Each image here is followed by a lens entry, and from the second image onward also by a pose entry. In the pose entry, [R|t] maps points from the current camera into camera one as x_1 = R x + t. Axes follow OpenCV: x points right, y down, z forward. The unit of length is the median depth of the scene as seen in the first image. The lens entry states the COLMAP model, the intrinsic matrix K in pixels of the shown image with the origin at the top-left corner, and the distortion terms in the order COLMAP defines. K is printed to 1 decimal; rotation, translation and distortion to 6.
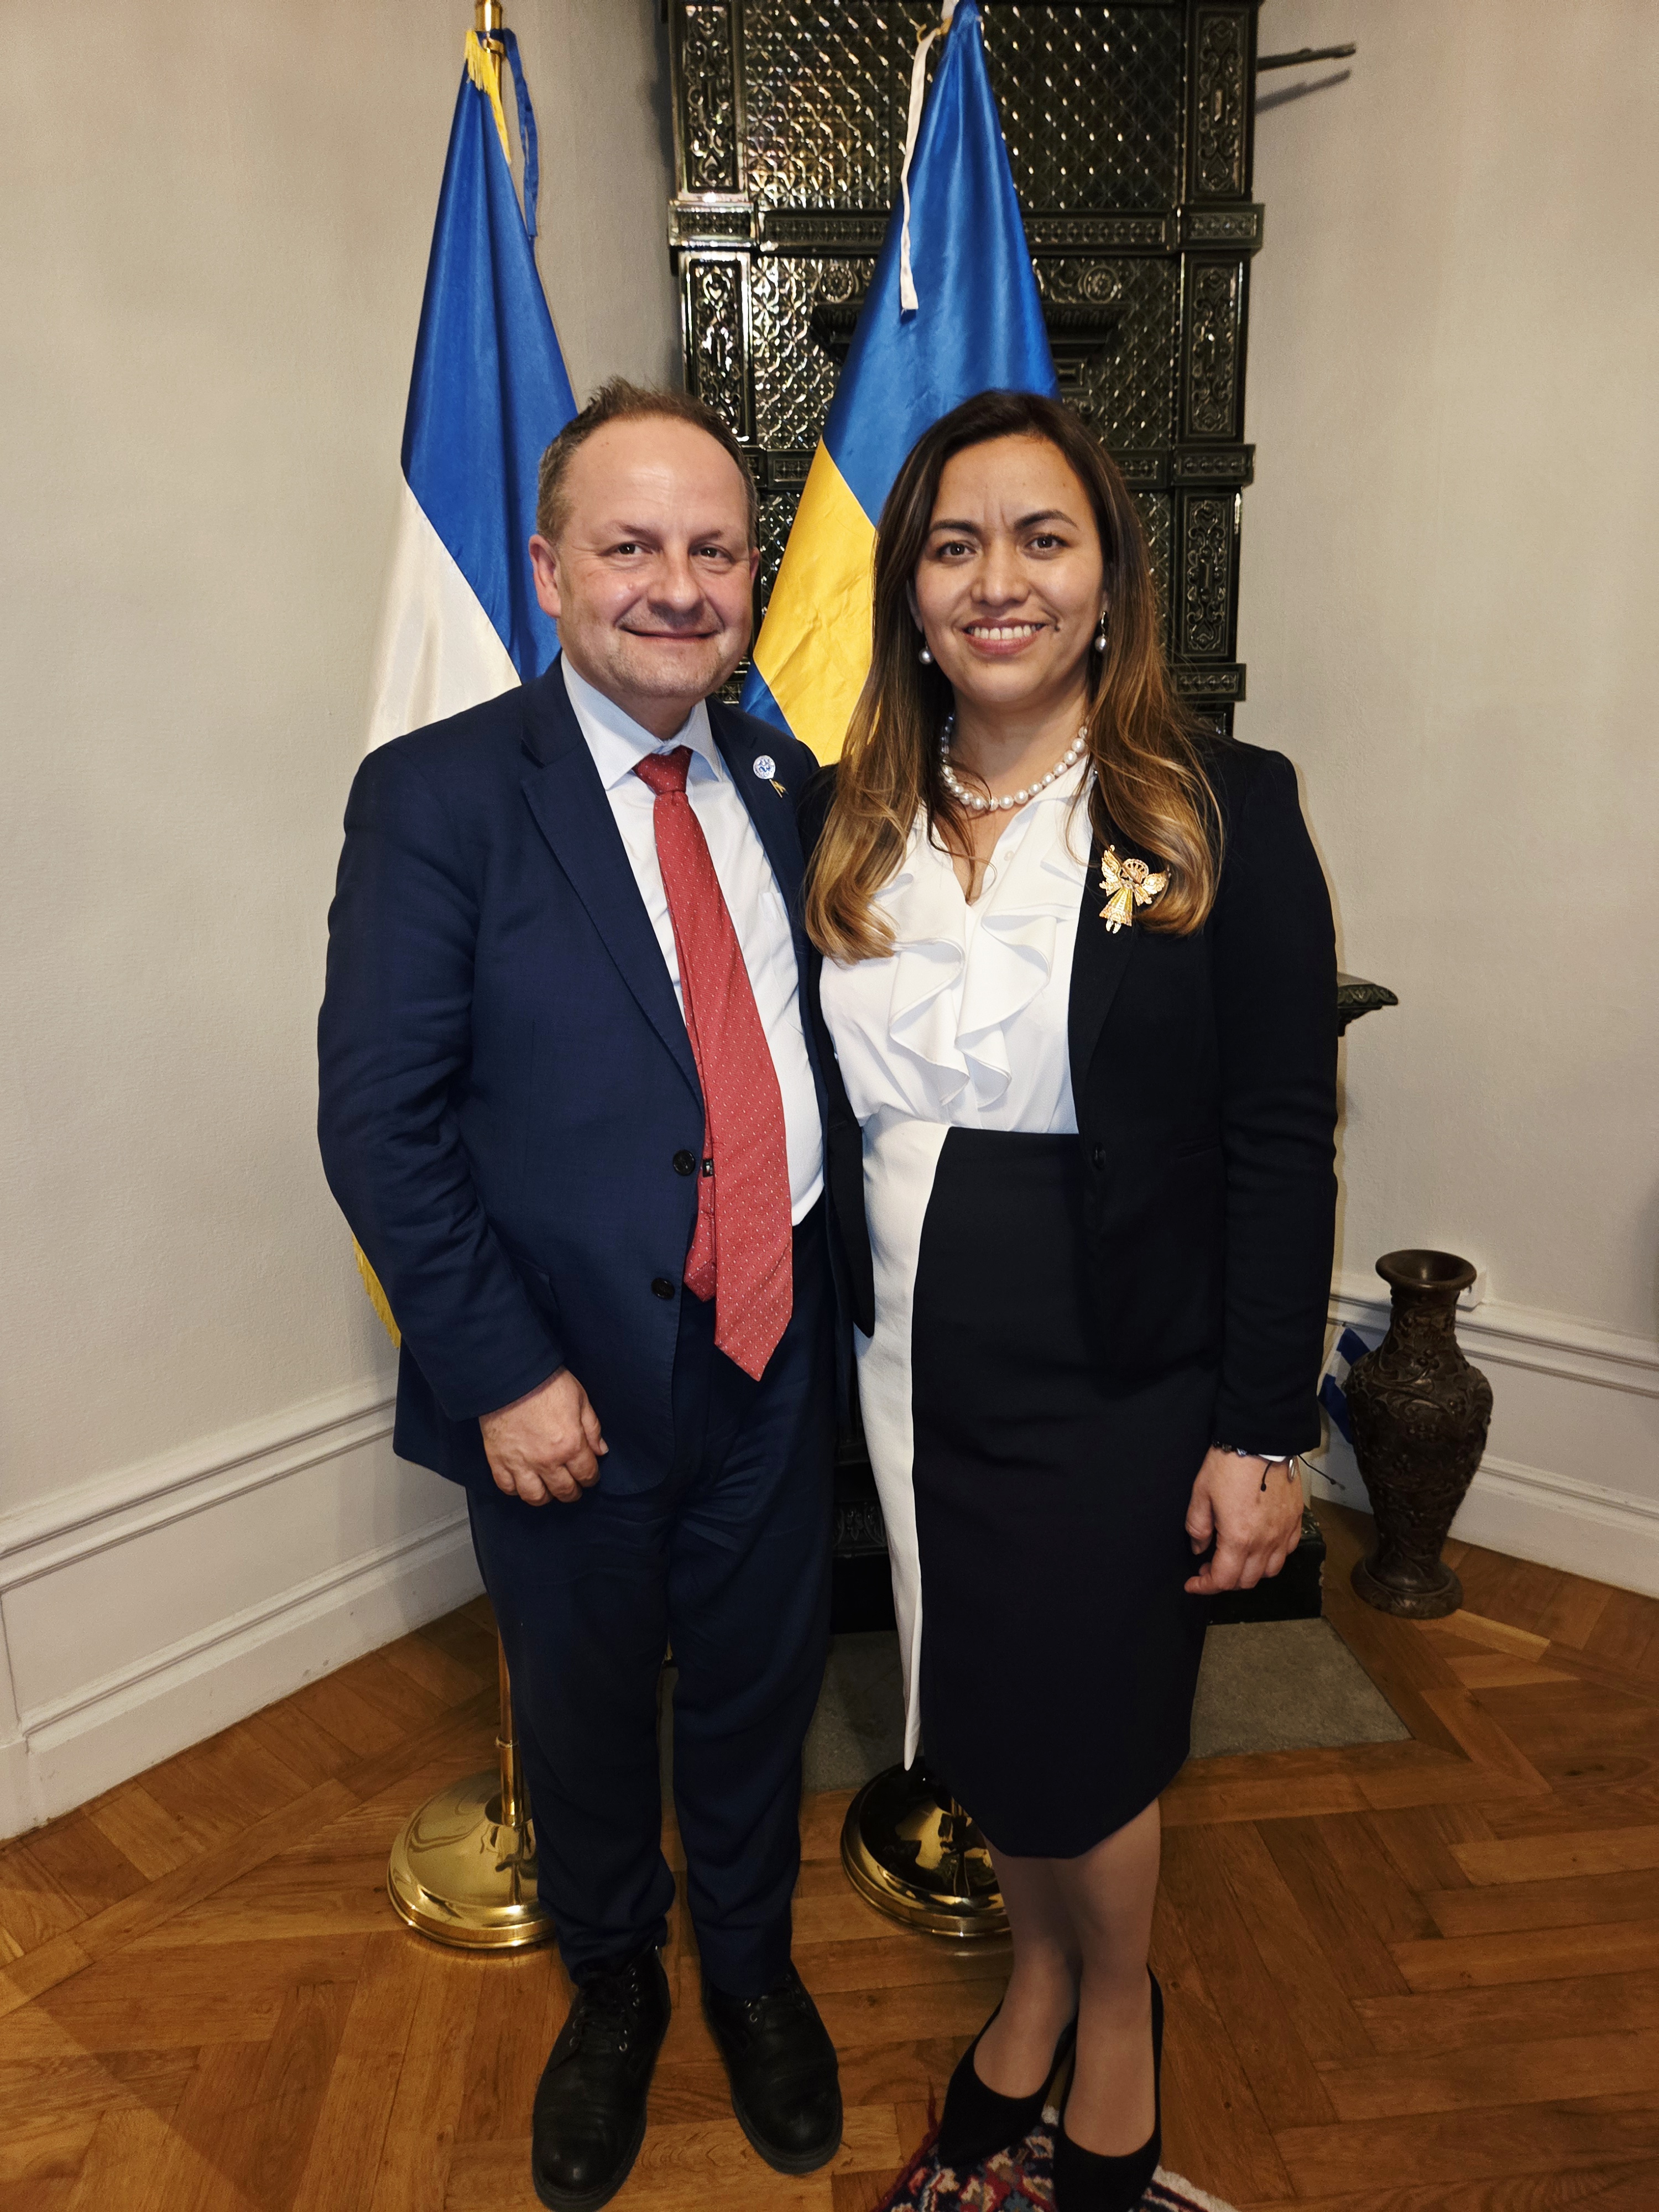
lens RADIAL K [[1442.2, 0, 847.3], [0, 1442.2, 1086.9], [0, 0, 1]] dist [0.029557, -0.031877]
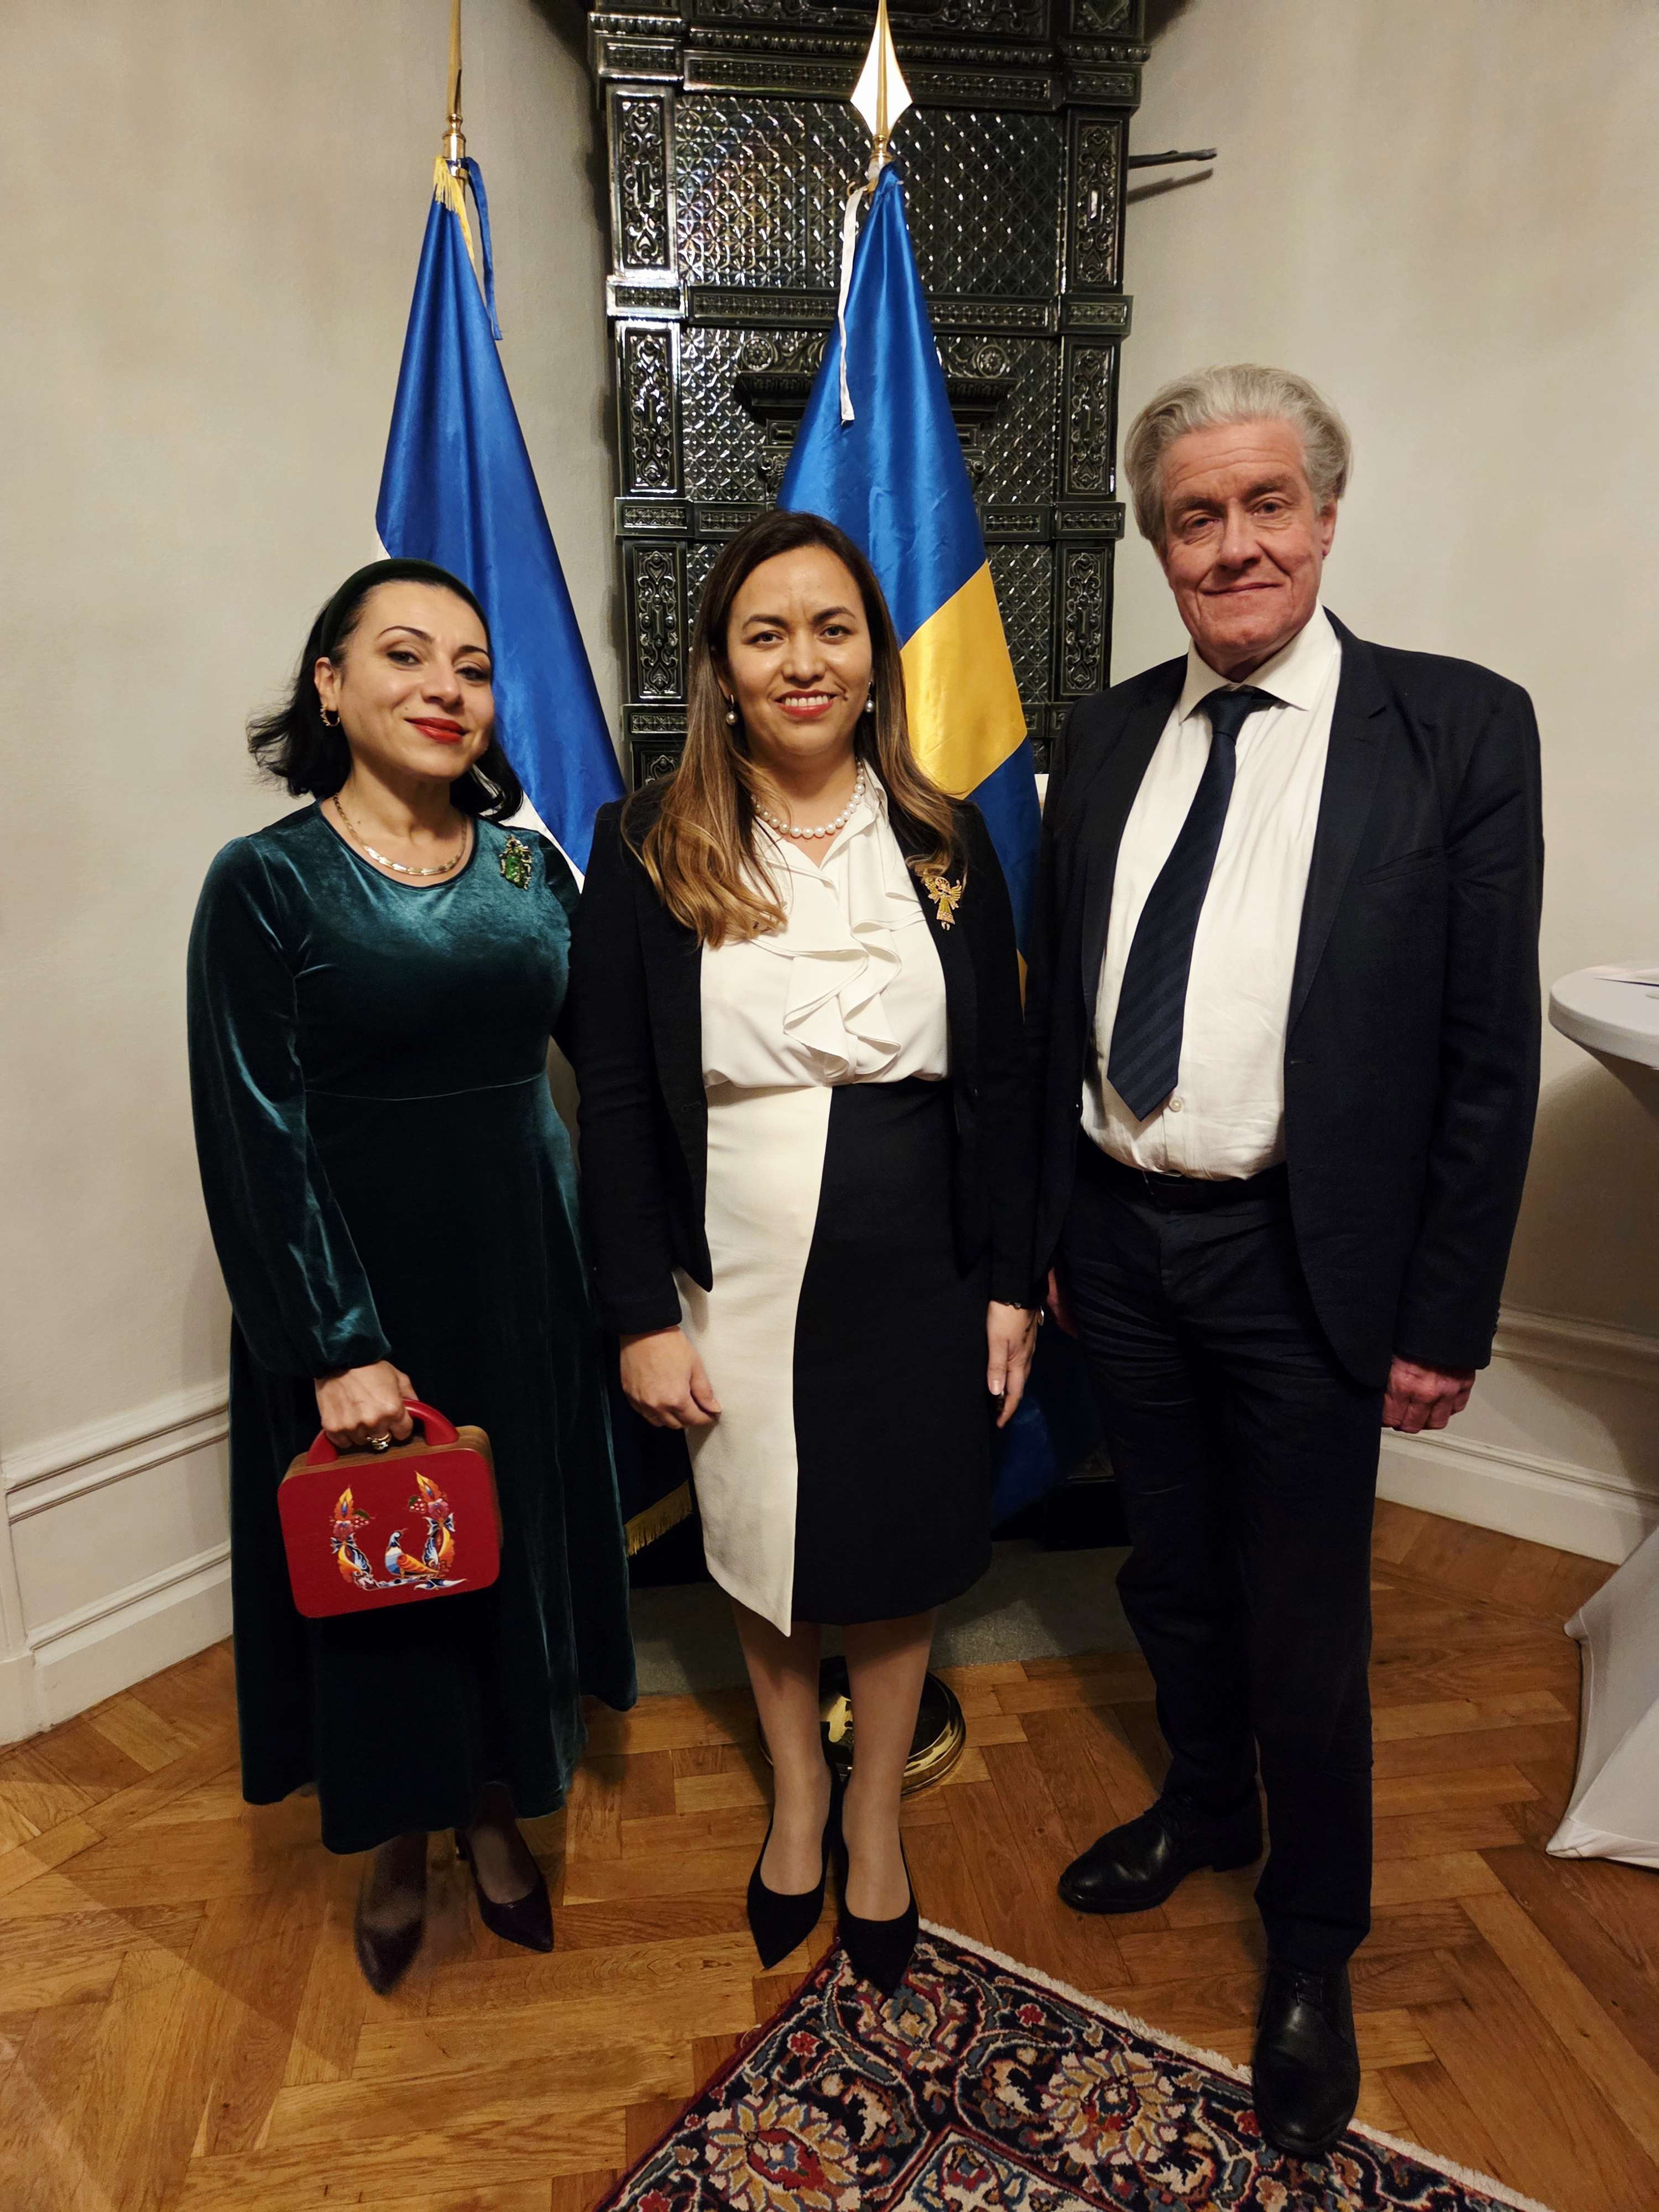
lens RADIAL K [[1442.2, 0, 836.7], [0, 1442.2, 1113.0], [0, 0, 1]] dist [0.029557, -0.031877]
pose [[0.998640, 0.001783, 0.052096, -0.003455], [-0.002945, 0.999748, 0.022233, 0.004291], [-0.052043, -0.022356, 0.998395, -0.140685]]
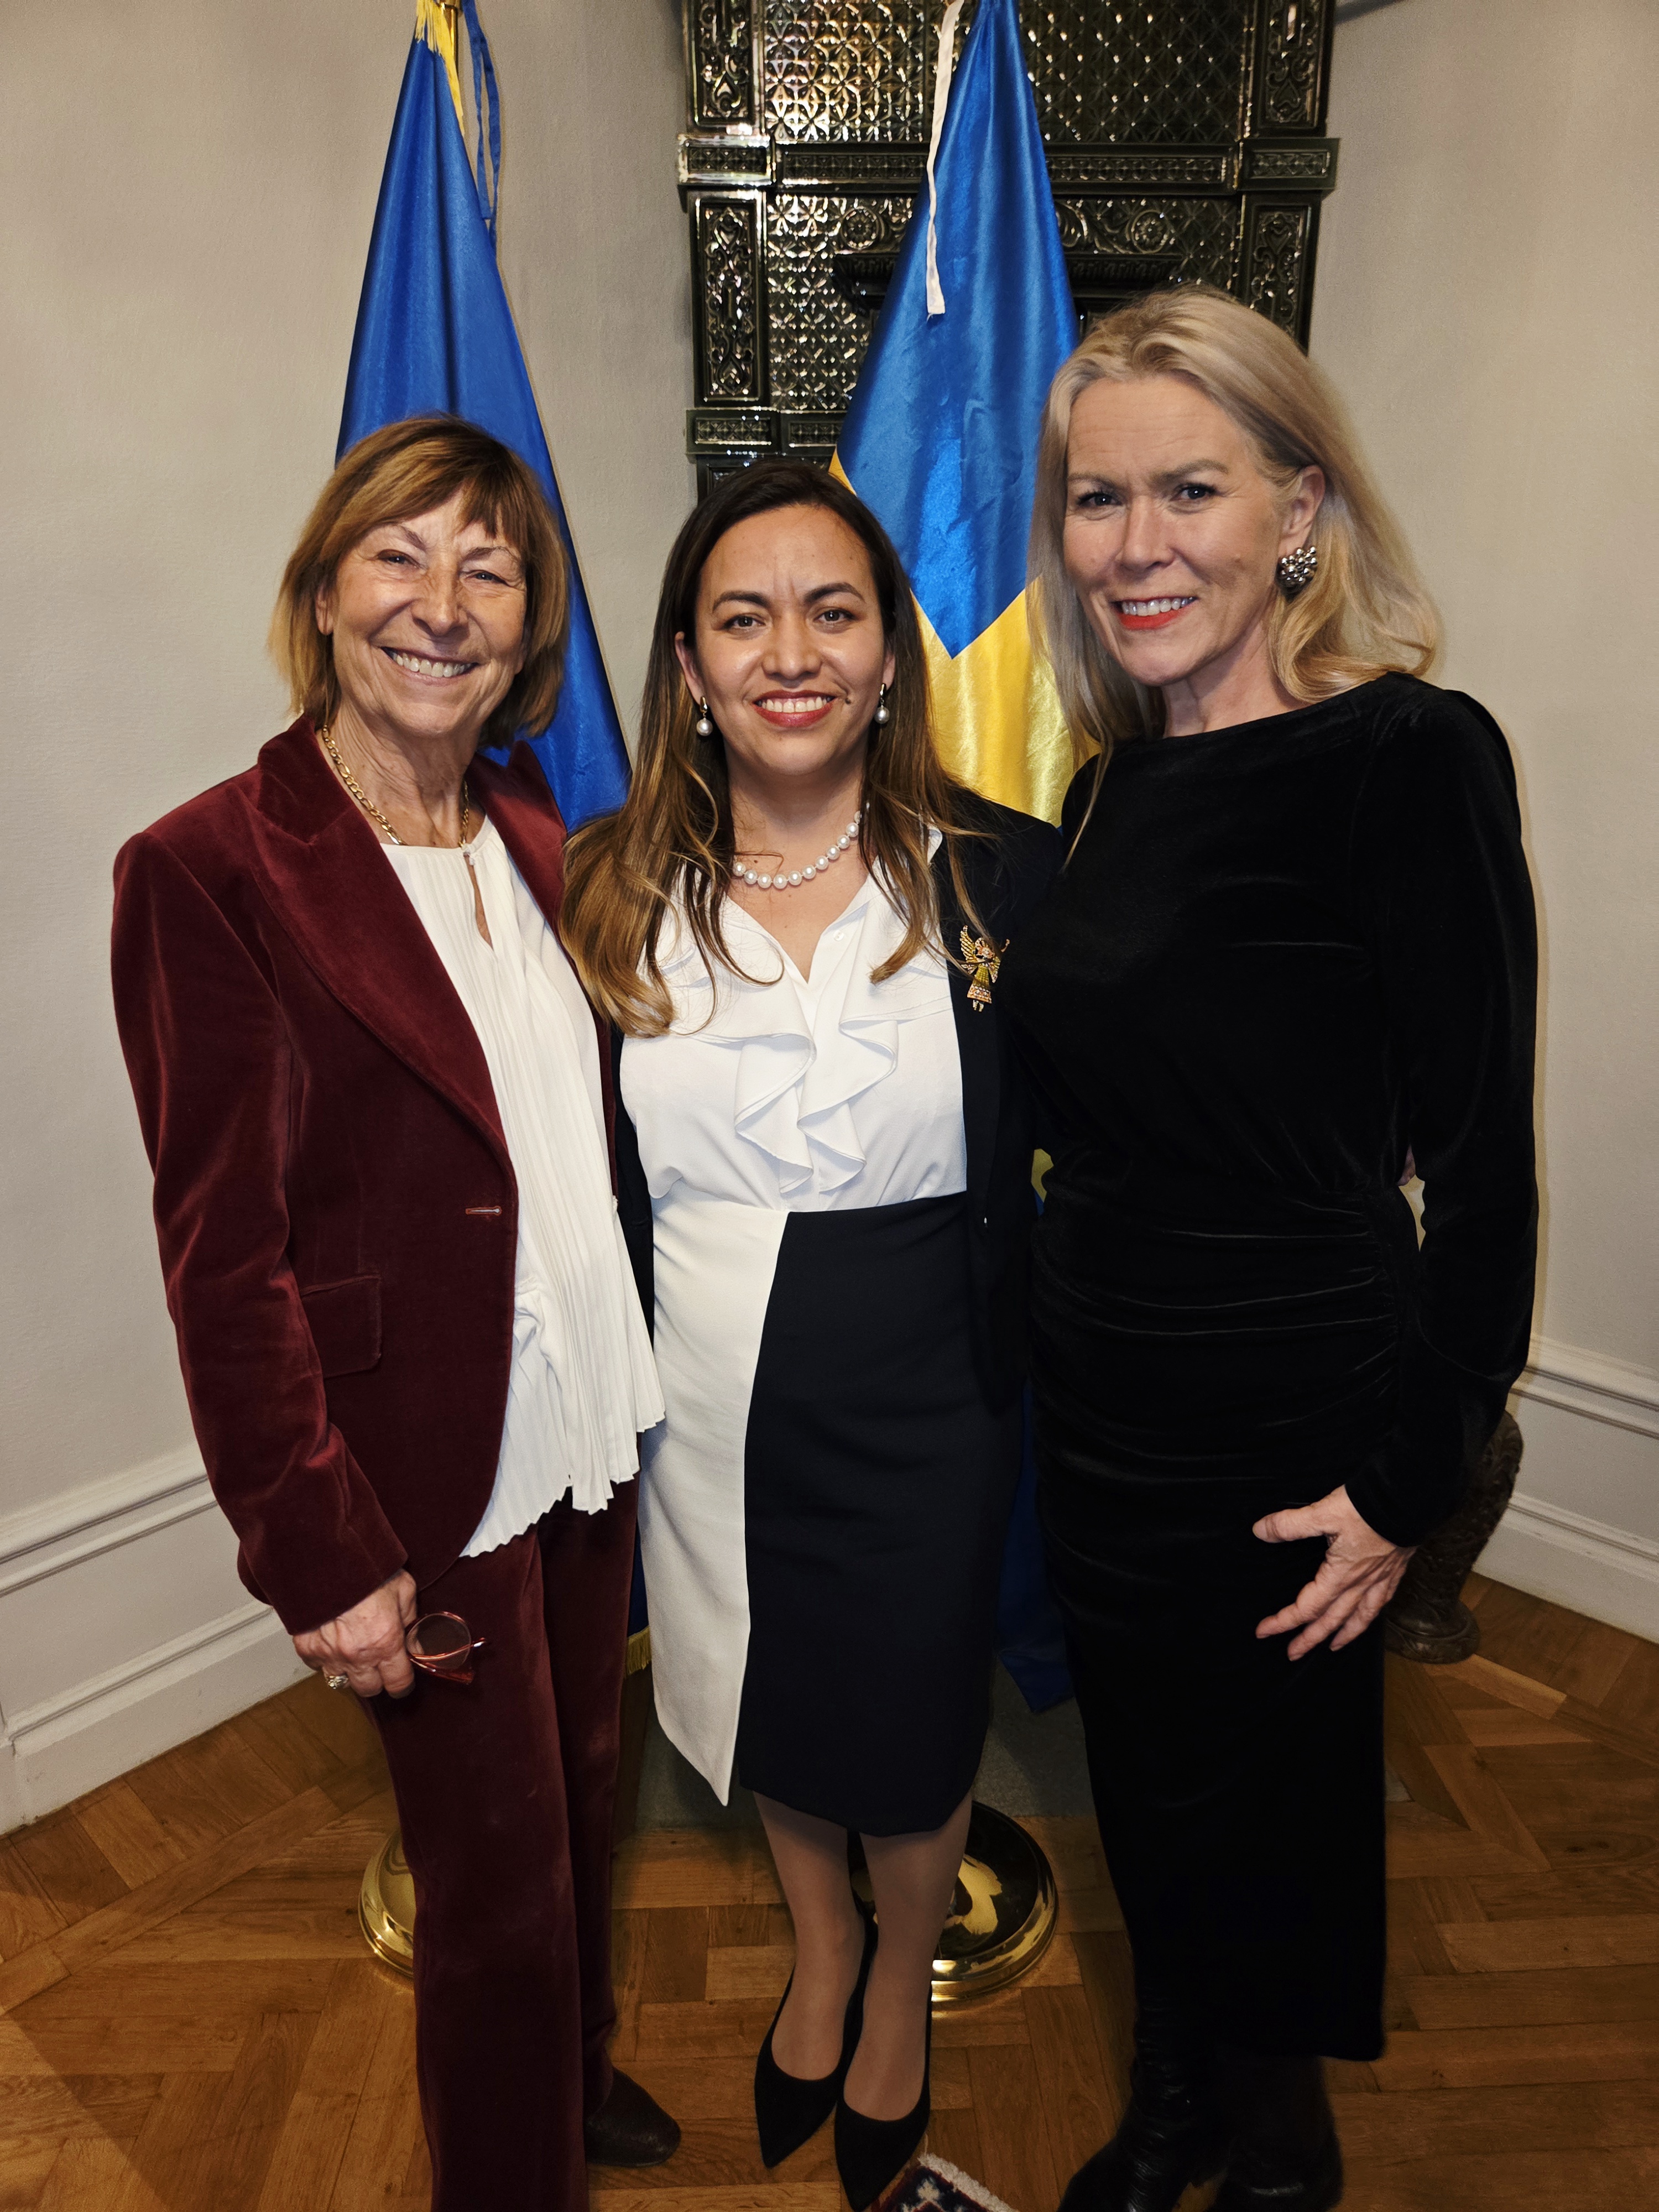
lens RADIAL K [[1442.2, 0, 853.3], [0, 1442.2, 1097.6], [0, 0, 1]] dist [0.029557, -0.031877]
pose [[0.998473, 0.030062, -0.046343, 0.051042], [-0.026181, 0.996273, 0.082185, -0.094262], [0.048641, -0.080846, 0.995539, 0.056480]]
